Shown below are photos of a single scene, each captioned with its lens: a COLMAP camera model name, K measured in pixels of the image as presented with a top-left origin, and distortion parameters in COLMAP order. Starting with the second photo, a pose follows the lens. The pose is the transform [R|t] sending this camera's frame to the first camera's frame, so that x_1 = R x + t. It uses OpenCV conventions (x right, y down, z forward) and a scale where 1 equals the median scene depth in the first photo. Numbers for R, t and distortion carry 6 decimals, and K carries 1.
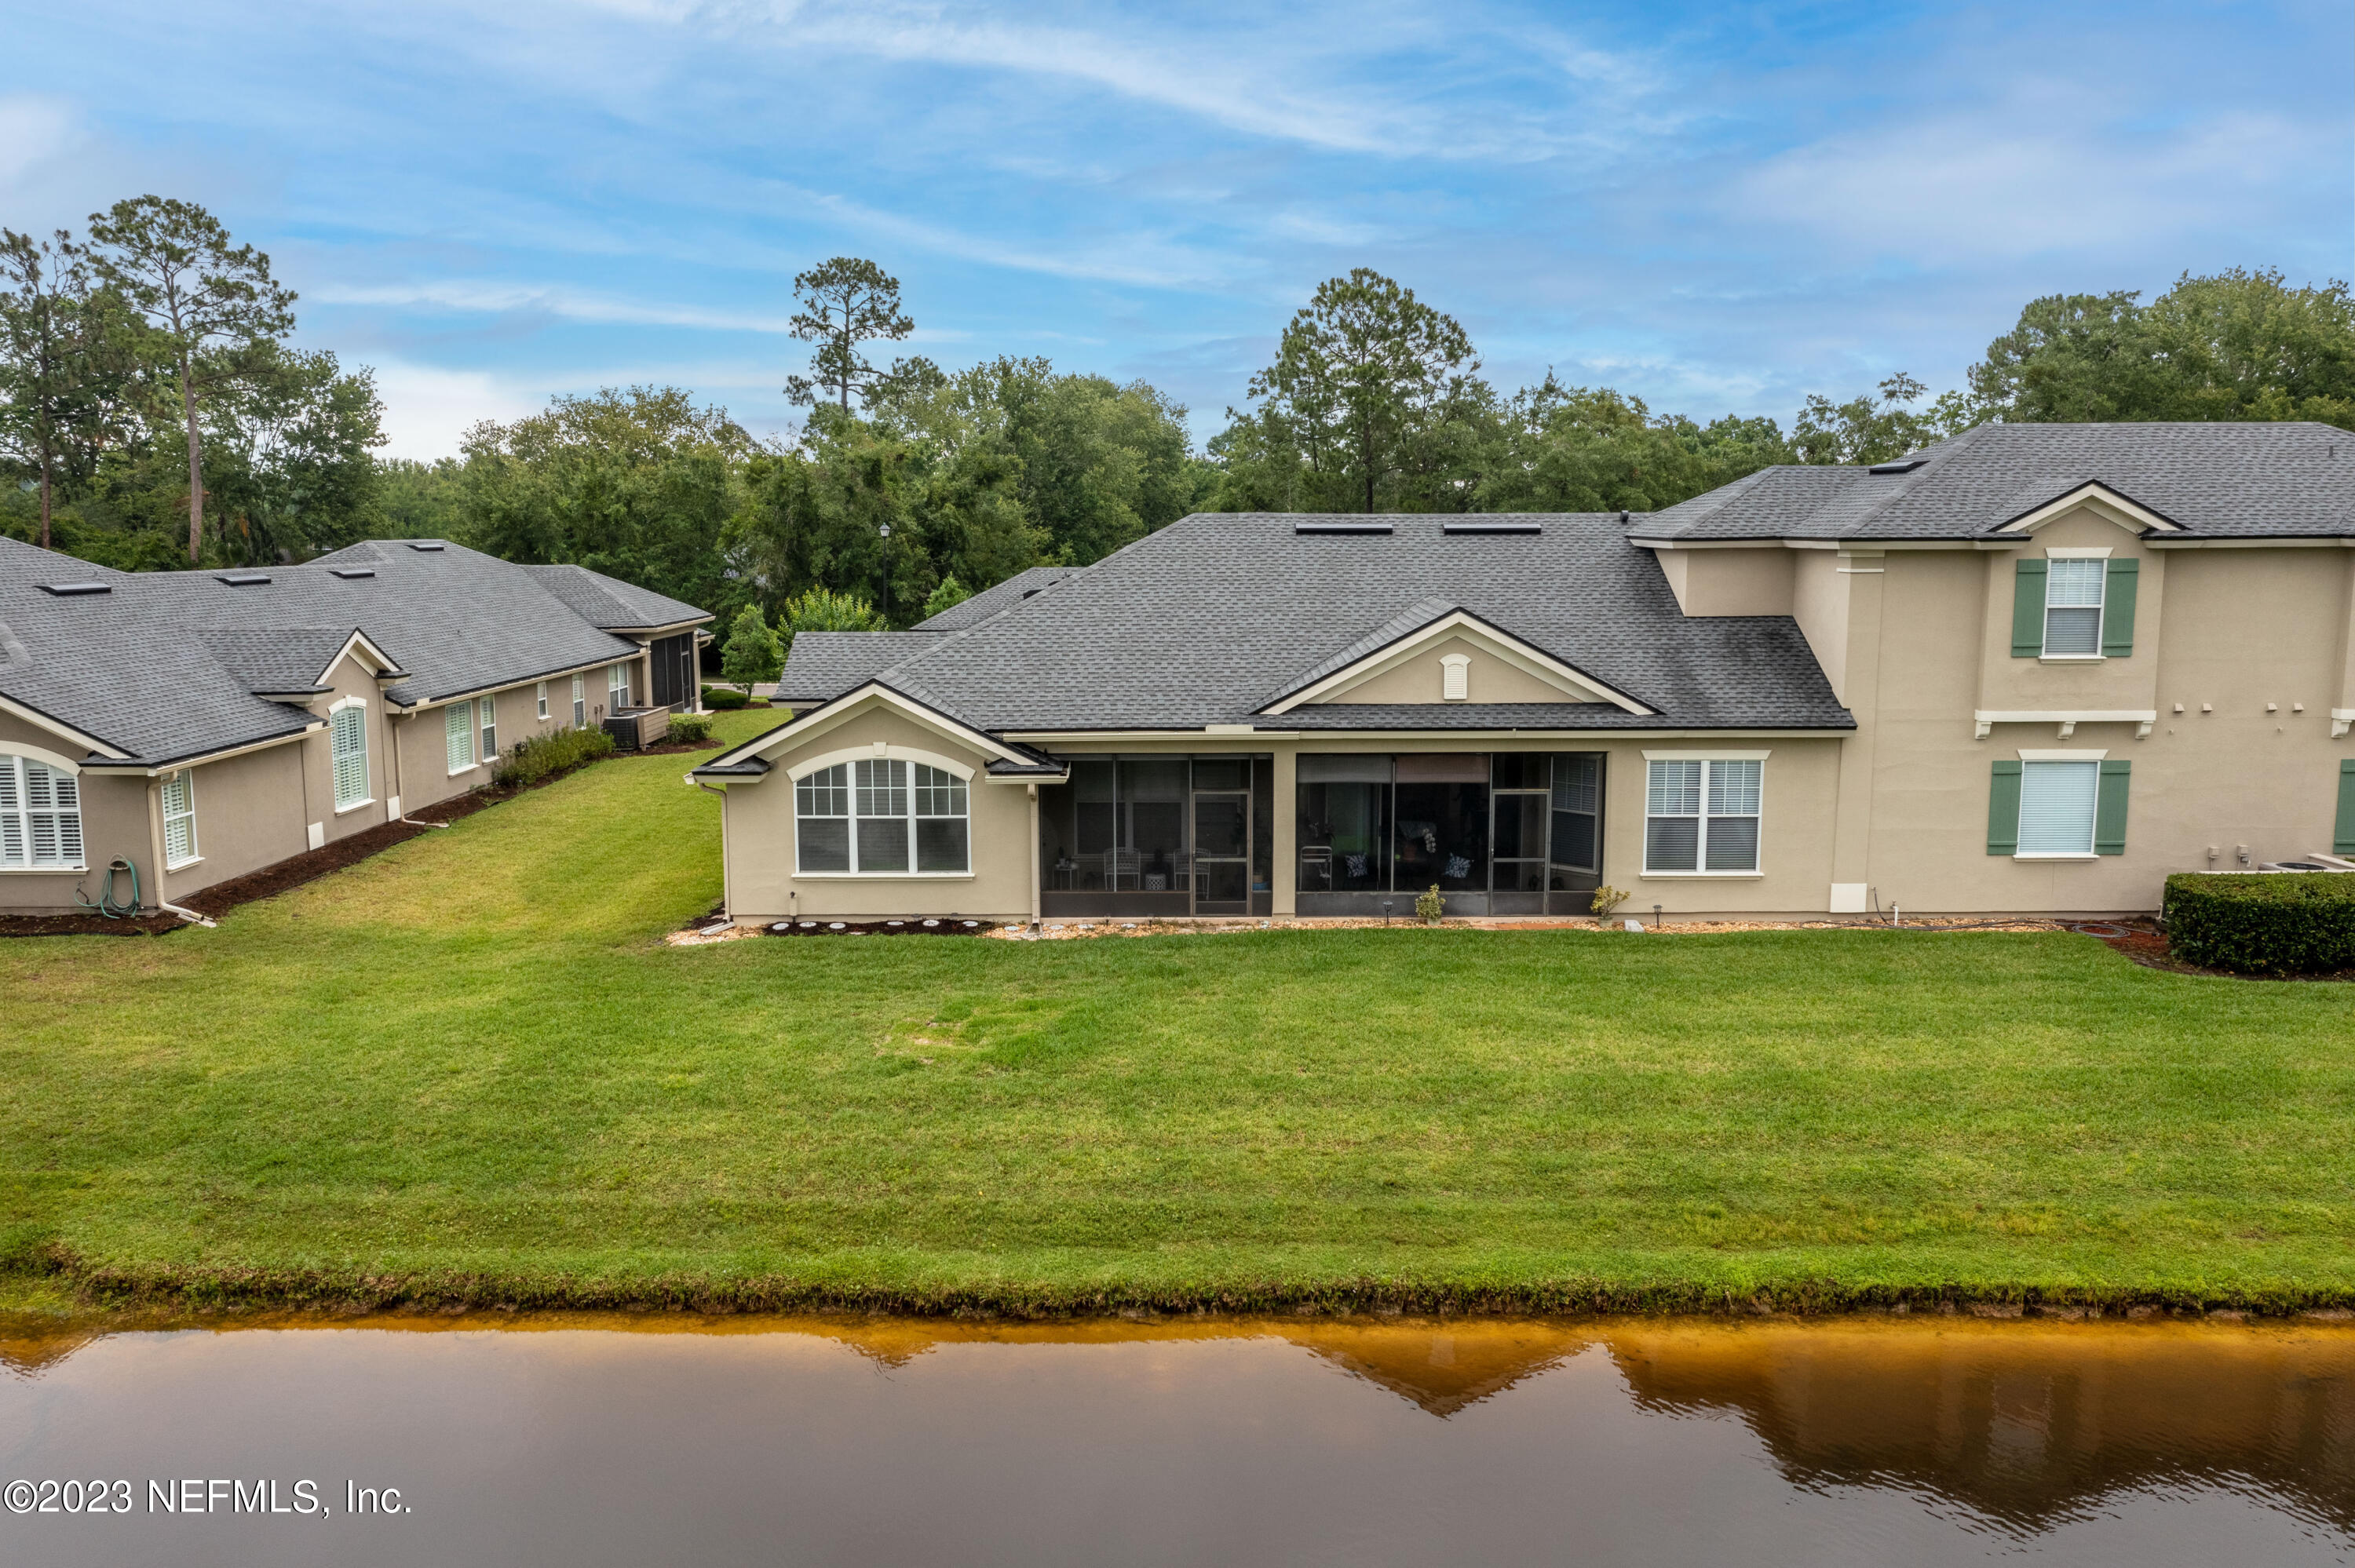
lens RADIAL K [[1858.6, 0, 1170.3], [0, 1858.6, 791.8], [0, 0, 1]] dist [-0.033926, 0.065698]
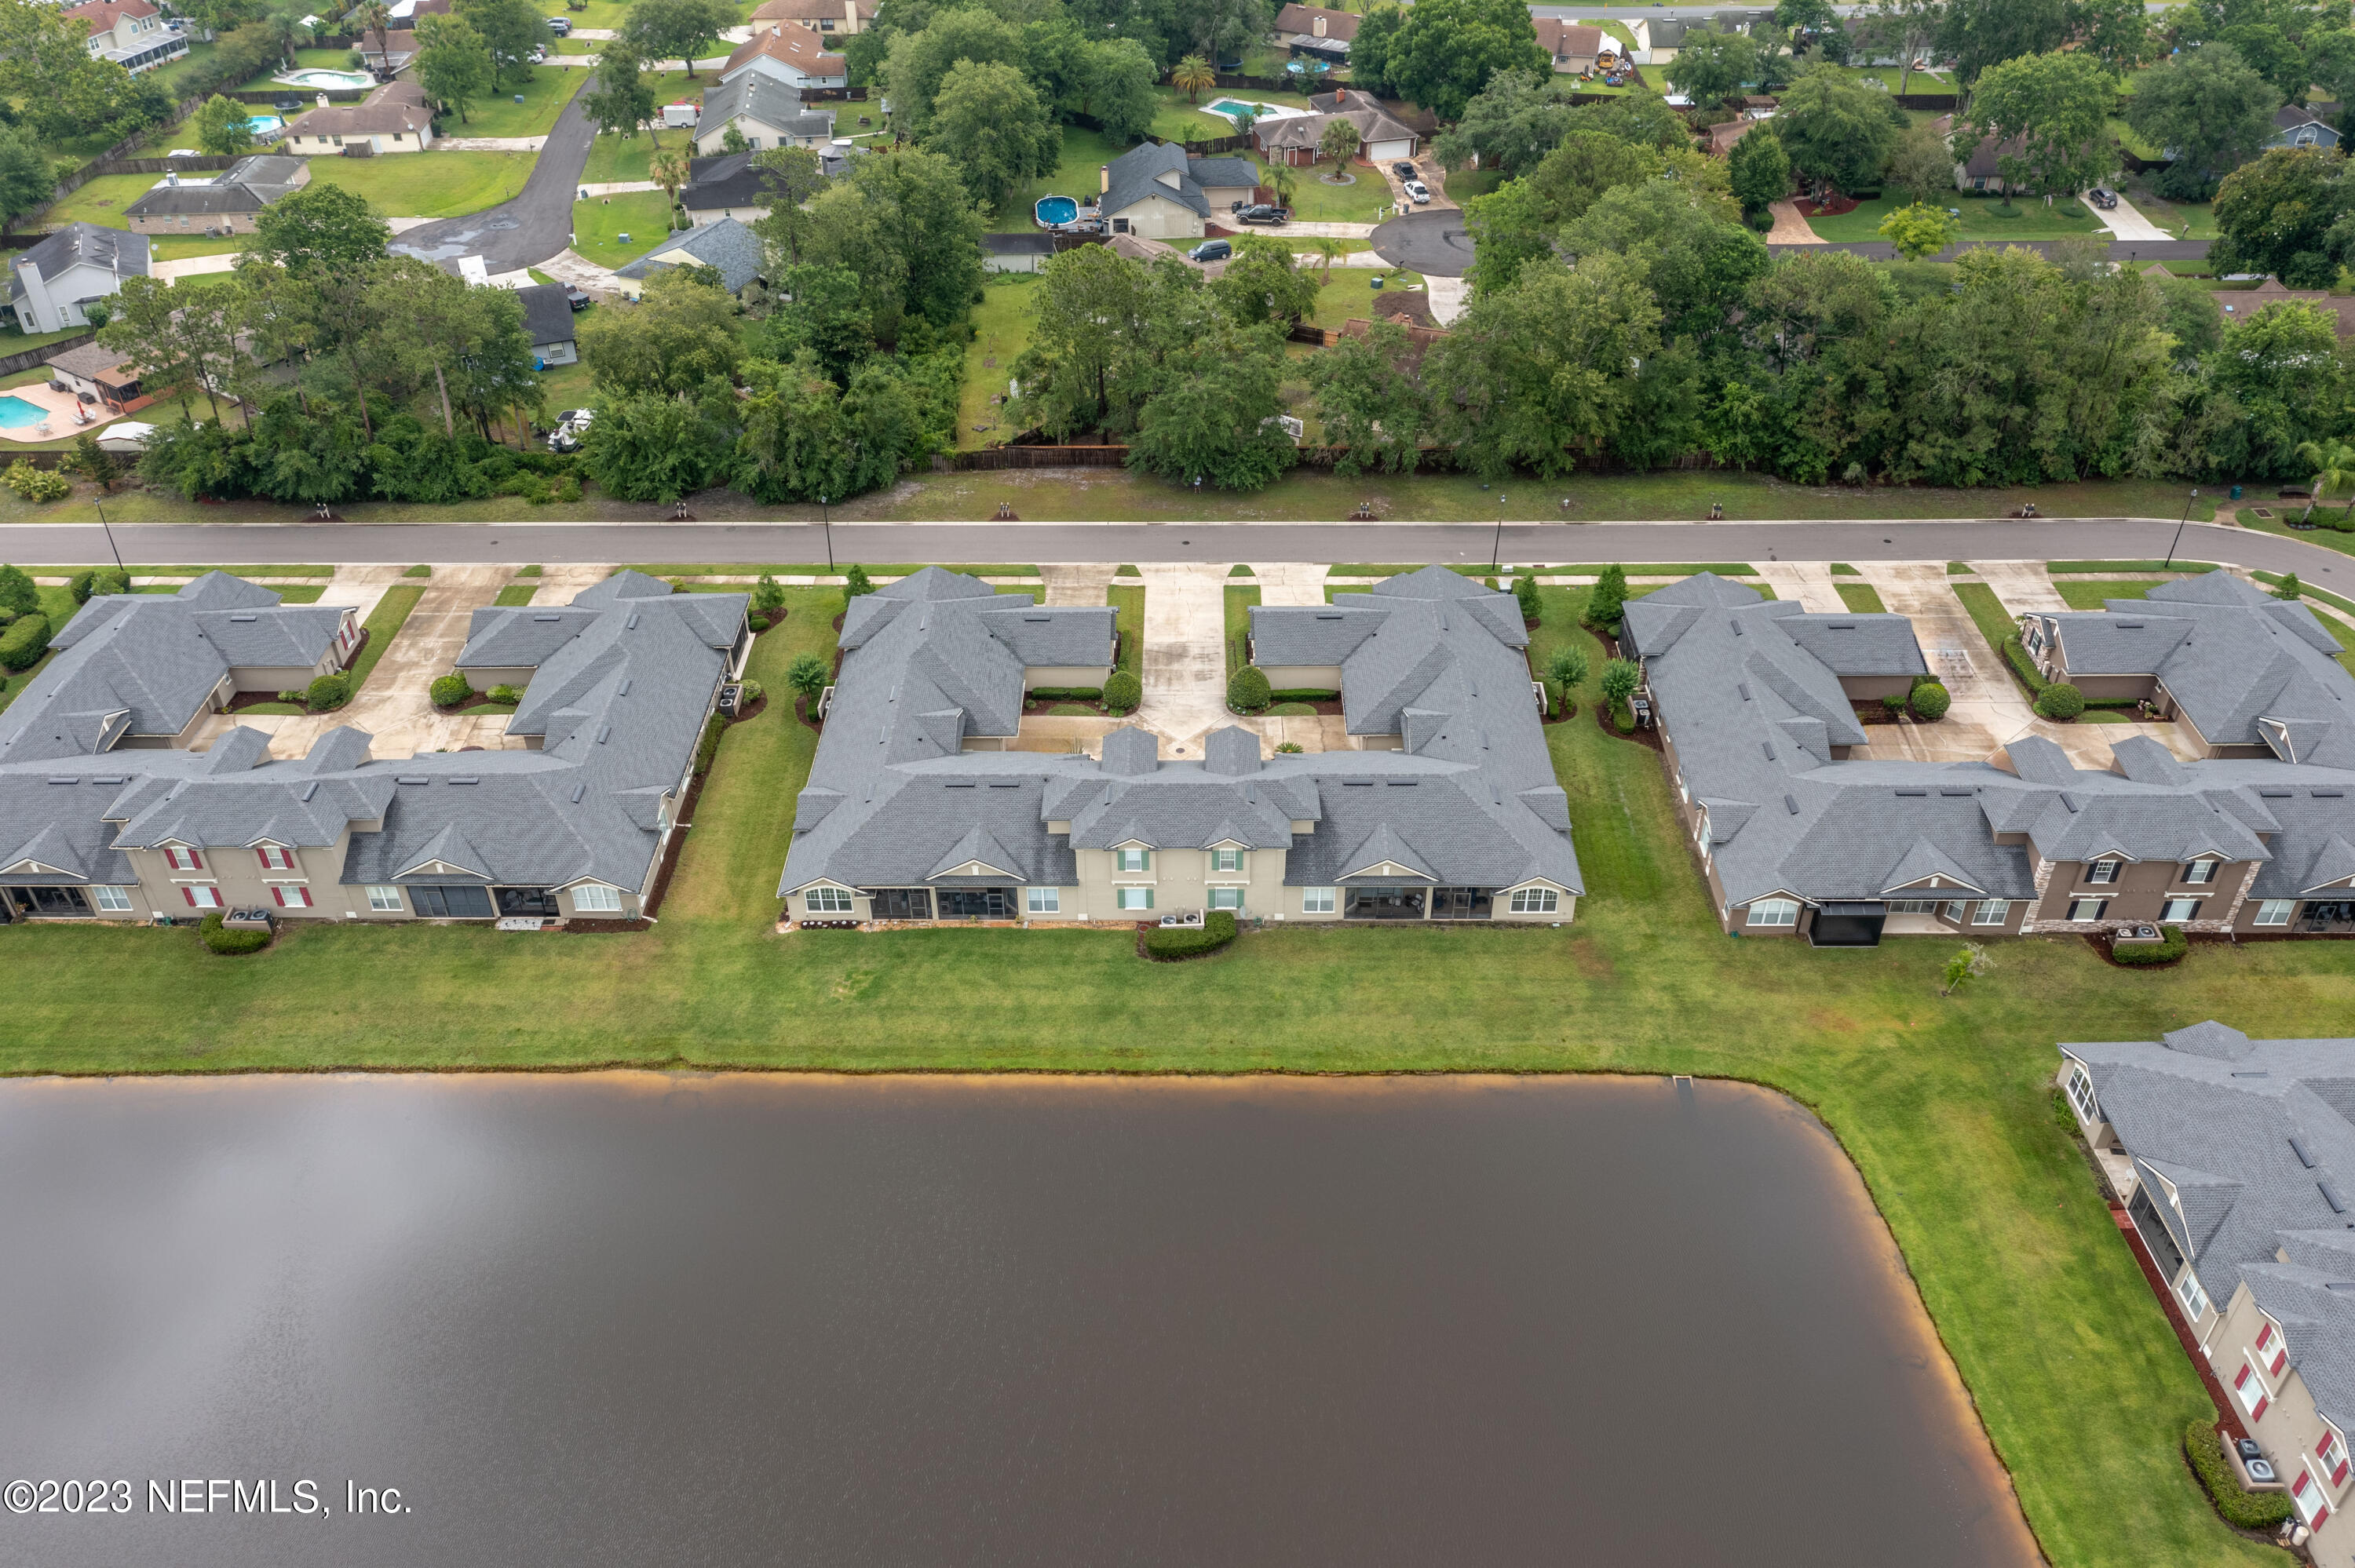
lens RADIAL K [[1858.6, 0, 1170.3], [0, 1858.6, 791.8], [0, 0, 1]] dist [-0.033926, 0.065698]
pose [[0.999951, -0.002982, -0.009452, 0.588671], [0.007199, 0.874019, 0.485838, -2.045536], [0.006813, -0.485882, 0.873998, -2.241341]]
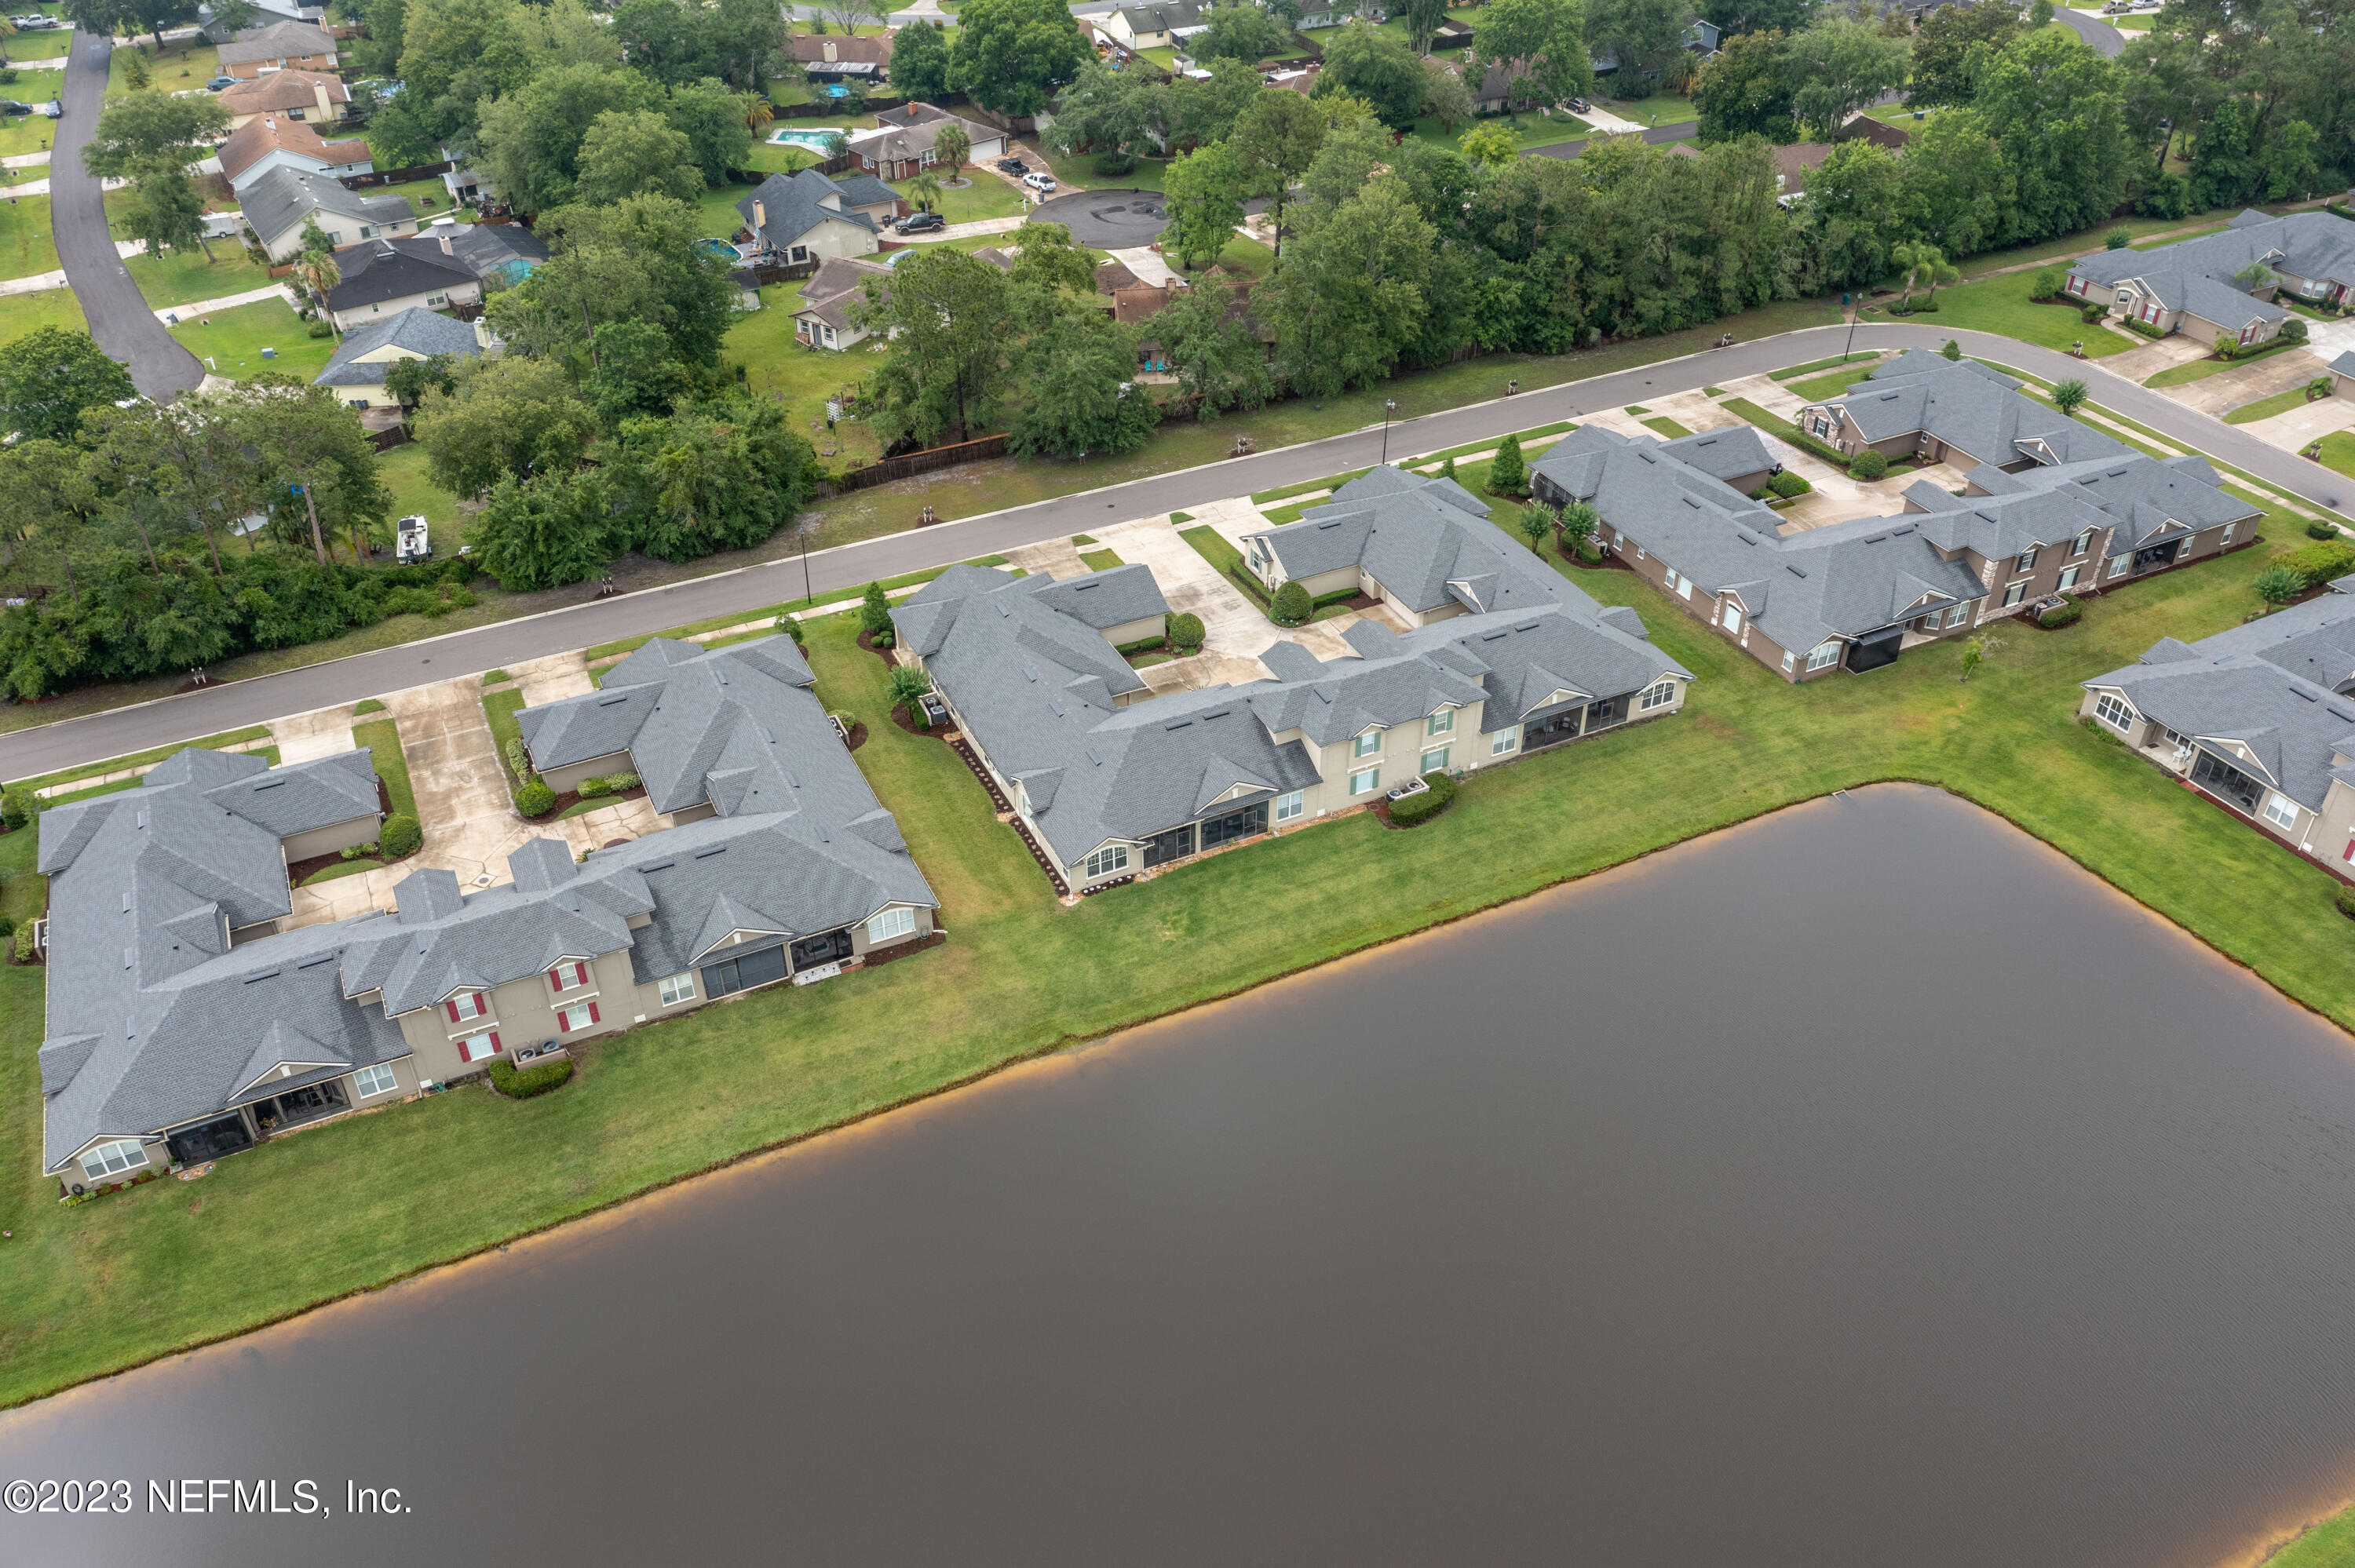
lens RADIAL K [[1858.6, 0, 1170.3], [0, 1858.6, 791.8], [0, 0, 1]] dist [-0.033926, 0.065698]
pose [[0.898689, -0.264432, 0.349907, -1.388642], [0.069276, 0.873372, 0.482101, -2.025660], [-0.433082, -0.409019, 0.803209, -2.189276]]
